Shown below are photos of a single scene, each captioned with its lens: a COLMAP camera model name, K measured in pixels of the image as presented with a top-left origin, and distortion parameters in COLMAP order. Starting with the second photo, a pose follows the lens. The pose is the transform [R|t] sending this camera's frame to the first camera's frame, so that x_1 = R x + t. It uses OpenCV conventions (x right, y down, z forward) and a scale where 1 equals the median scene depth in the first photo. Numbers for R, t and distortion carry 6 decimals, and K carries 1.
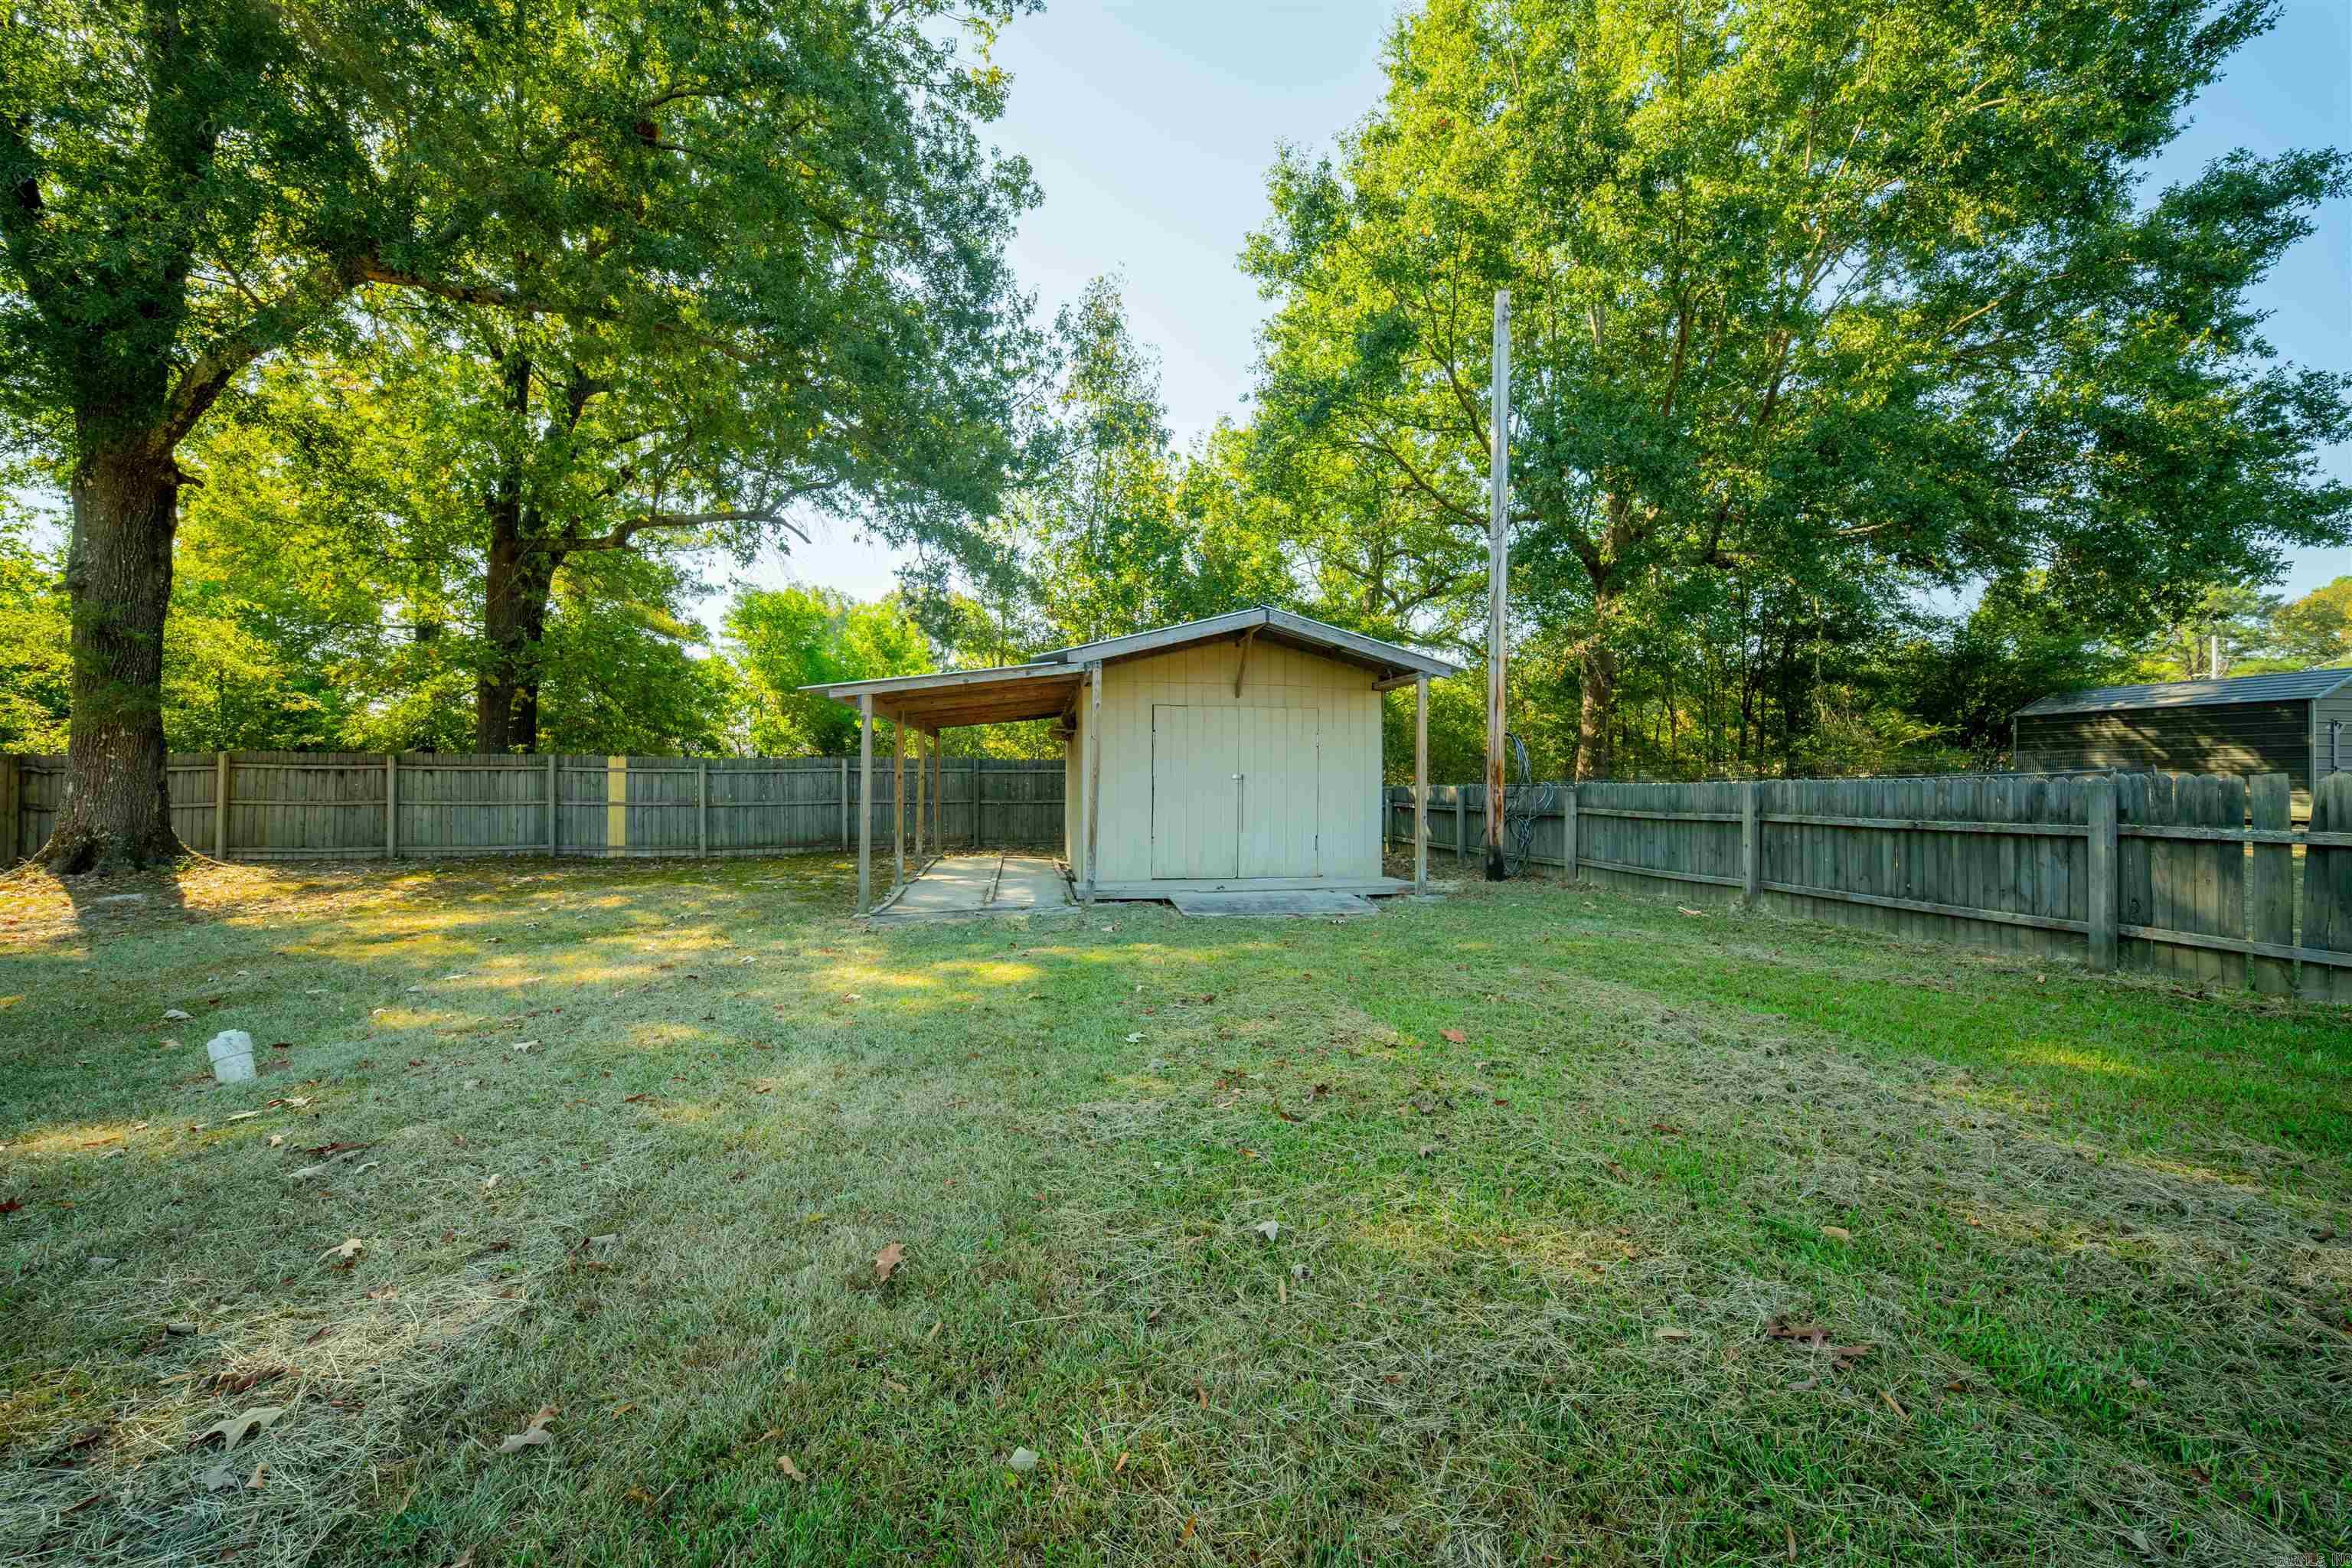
lens RADIAL K [[816.4, 0, 1176.0], [0, 816.4, 784.0], [0, 0, 1]] dist [0.006760, -0.005081]
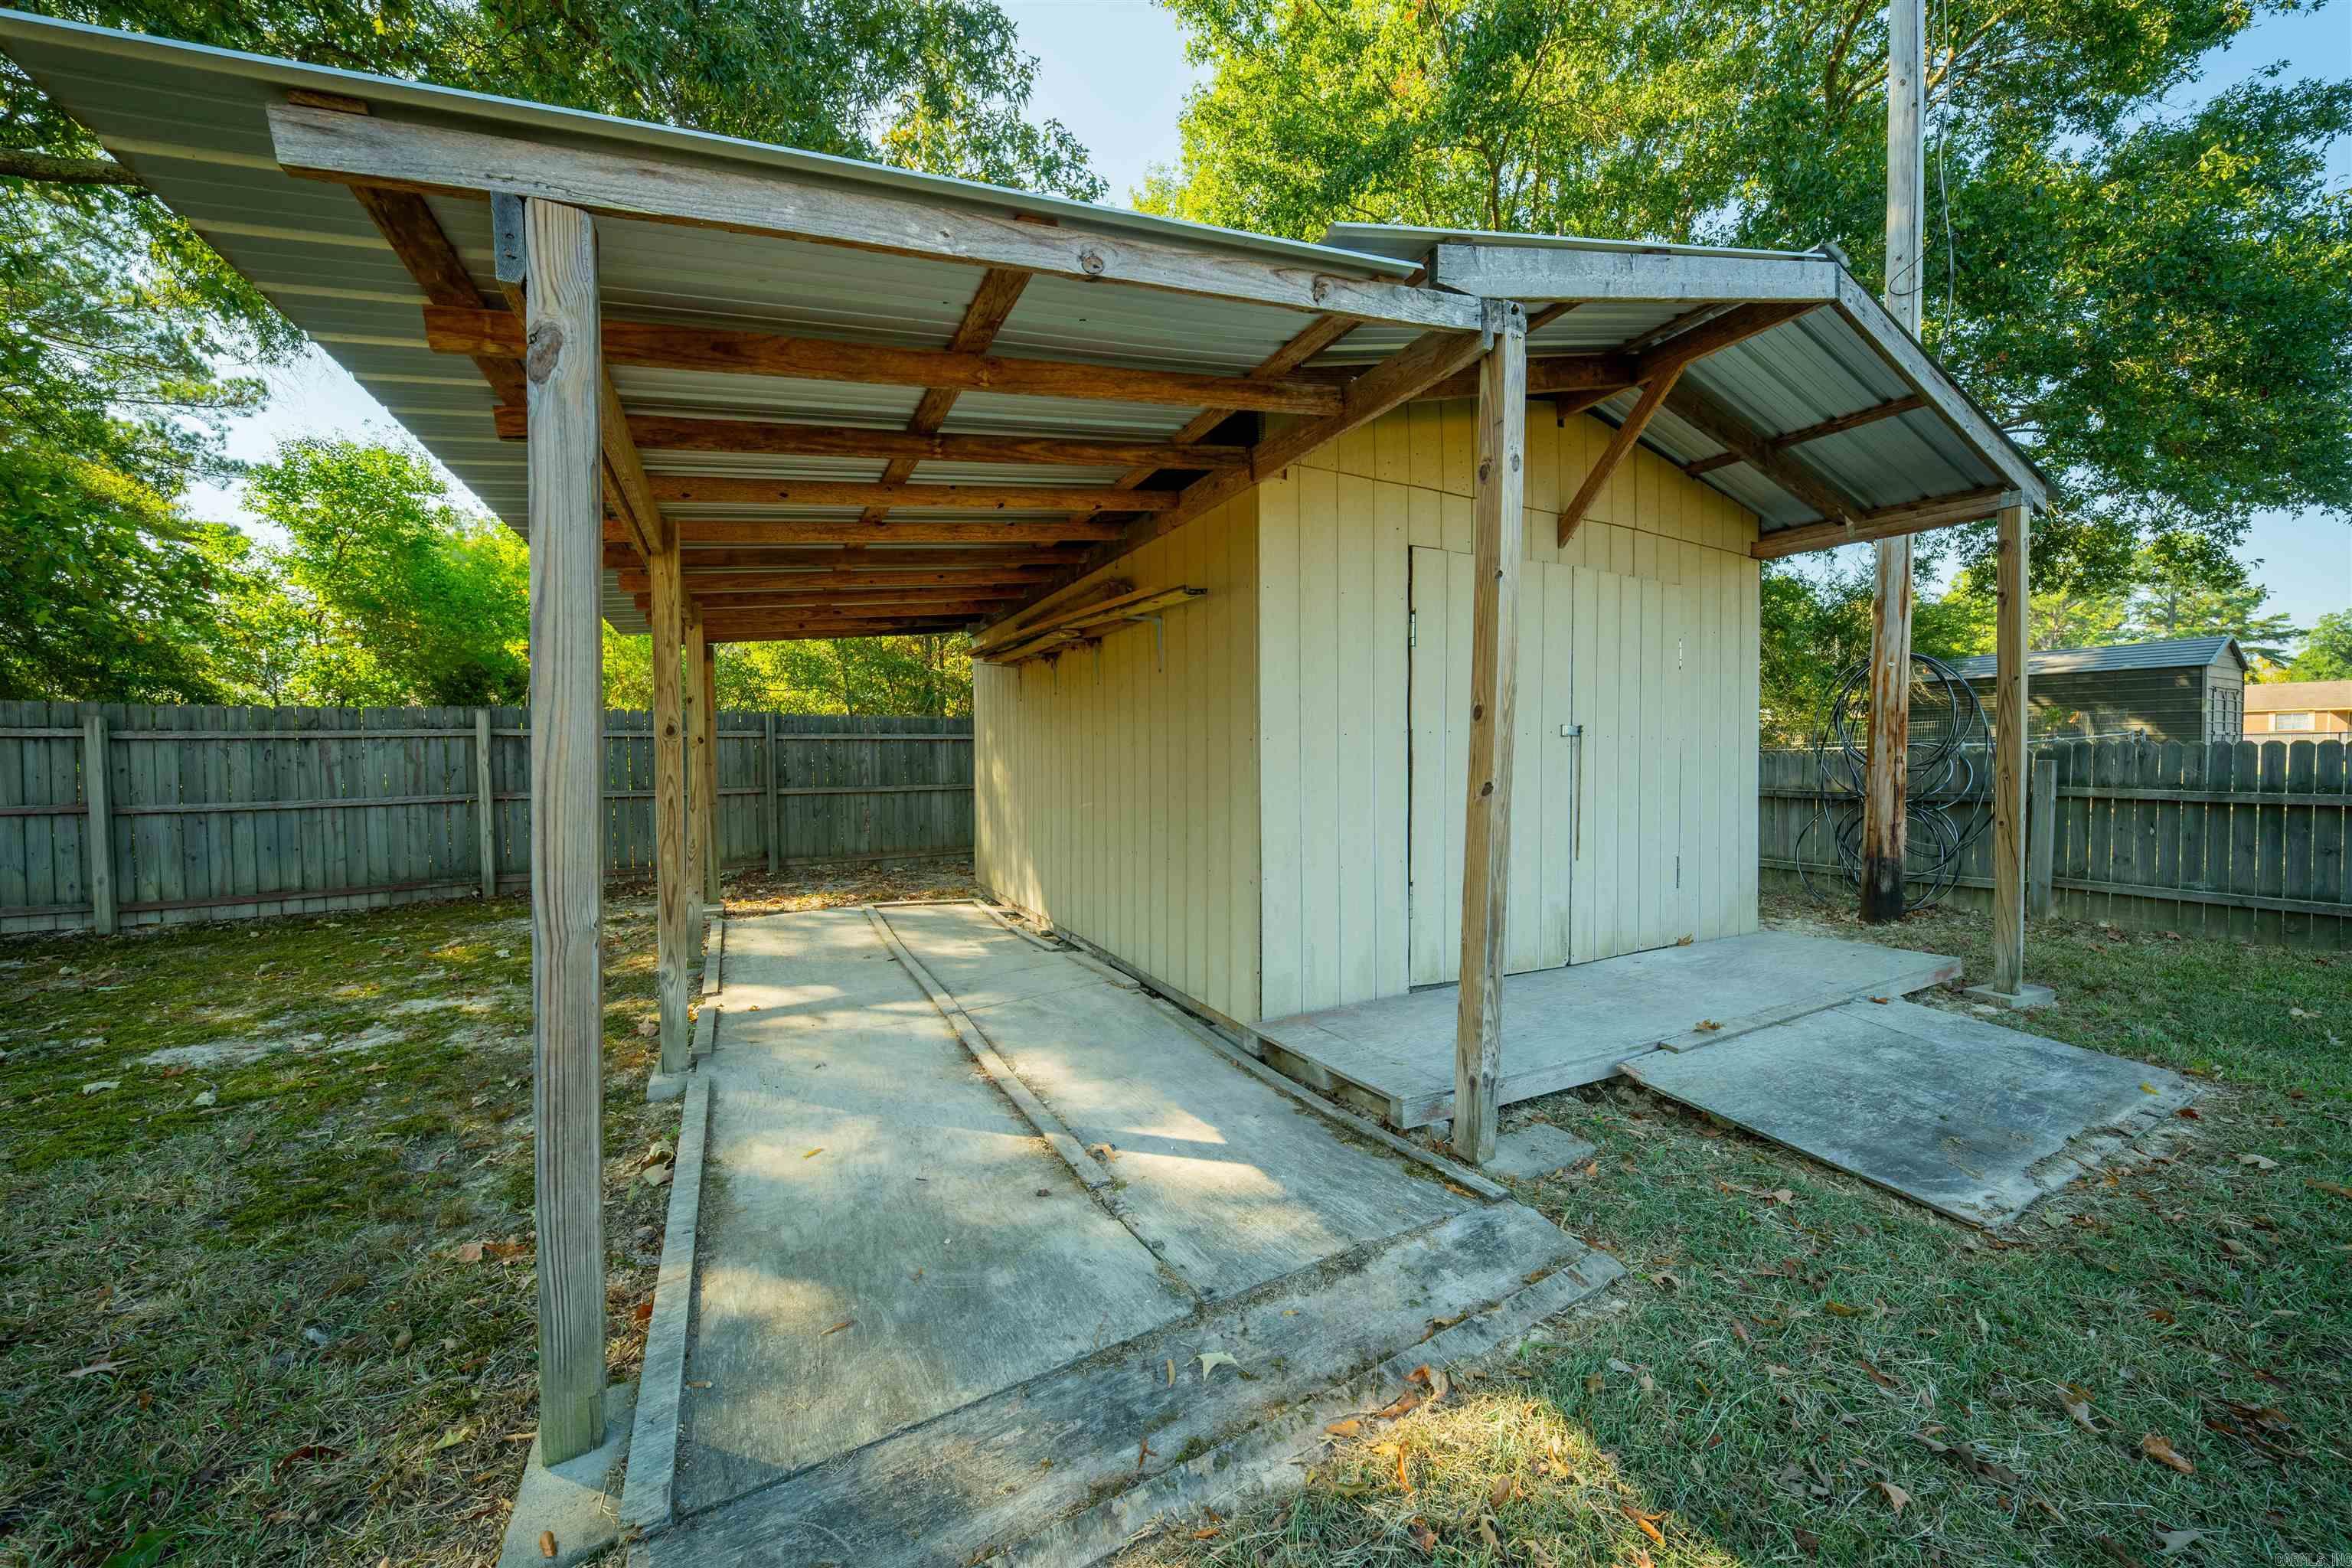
lens RADIAL K [[816.4, 0, 1176.0], [0, 816.4, 784.0], [0, 0, 1]] dist [0.006760, -0.005081]
pose [[0.954250, -0.017528, 0.298497, -0.159363], [0.009167, 0.999526, 0.029386, 0.002910], [-0.298871, -0.025306, 0.953958, 0.417644]]
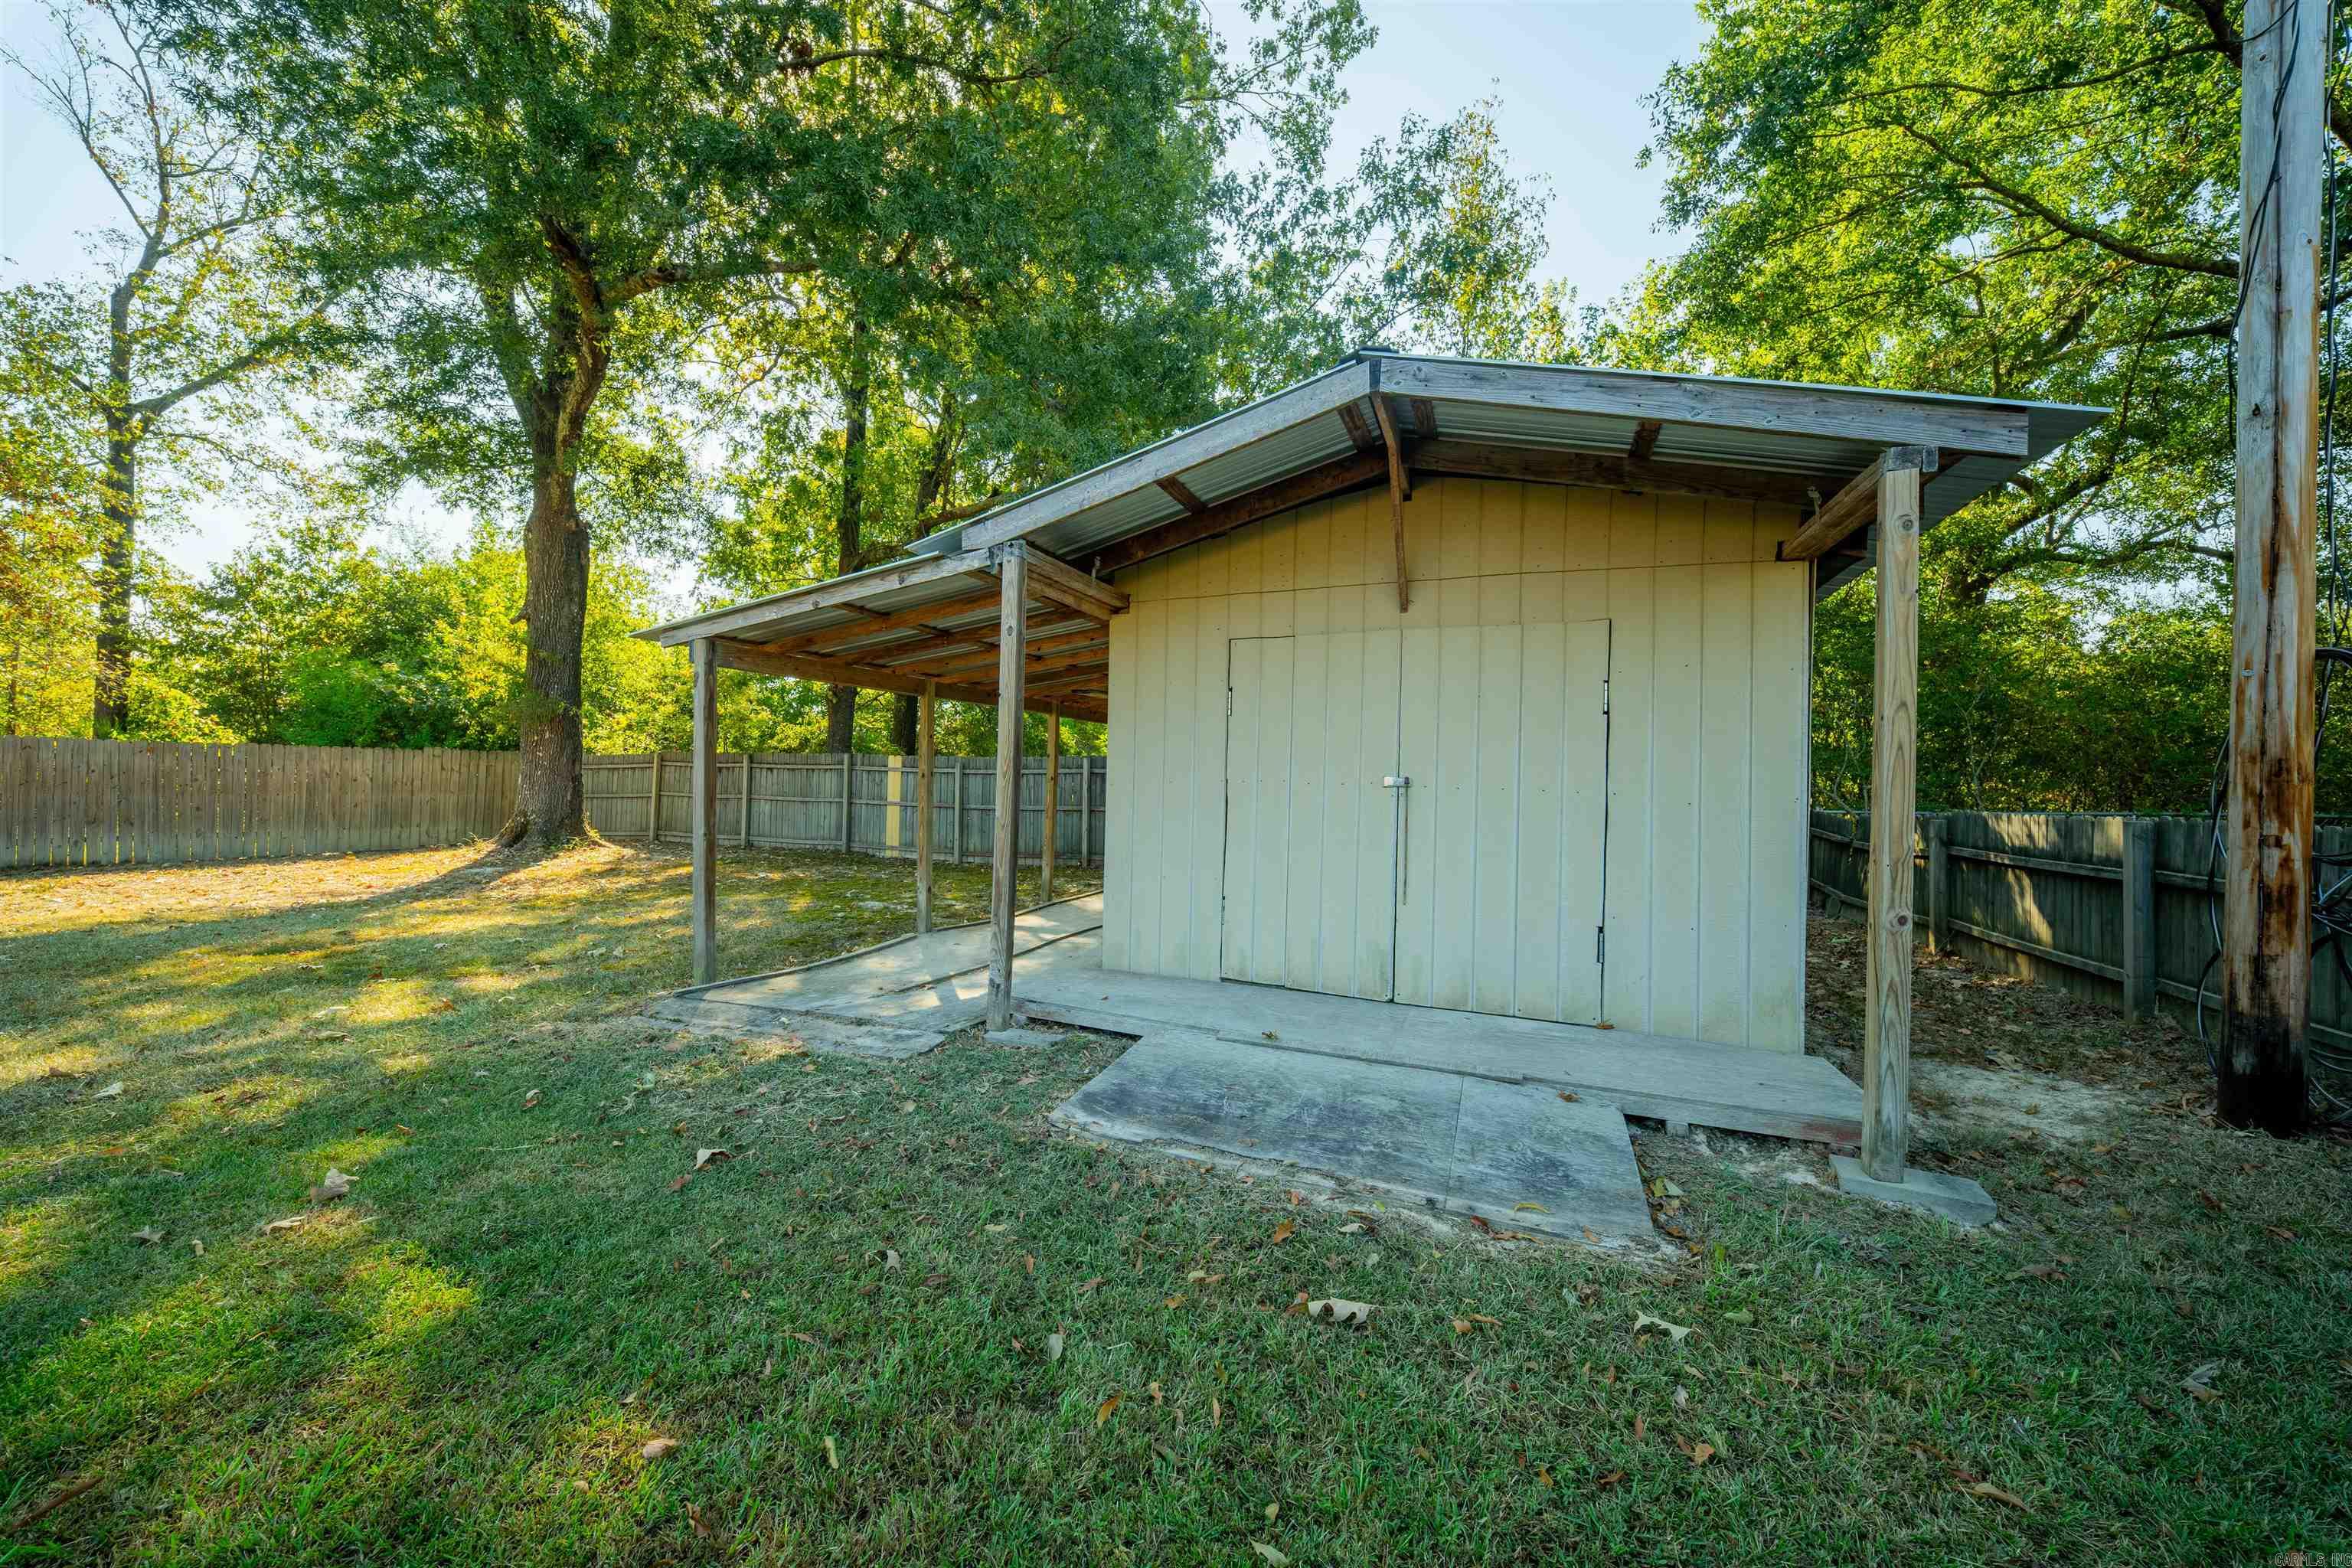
lens RADIAL K [[816.4, 0, 1176.0], [0, 816.4, 784.0], [0, 0, 1]] dist [0.006760, -0.005081]
pose [[0.840561, 0.015169, -0.541504, 0.142428], [-0.021901, 0.999742, -0.005990, -0.001326], [0.541273, 0.016895, 0.840677, 0.350708]]
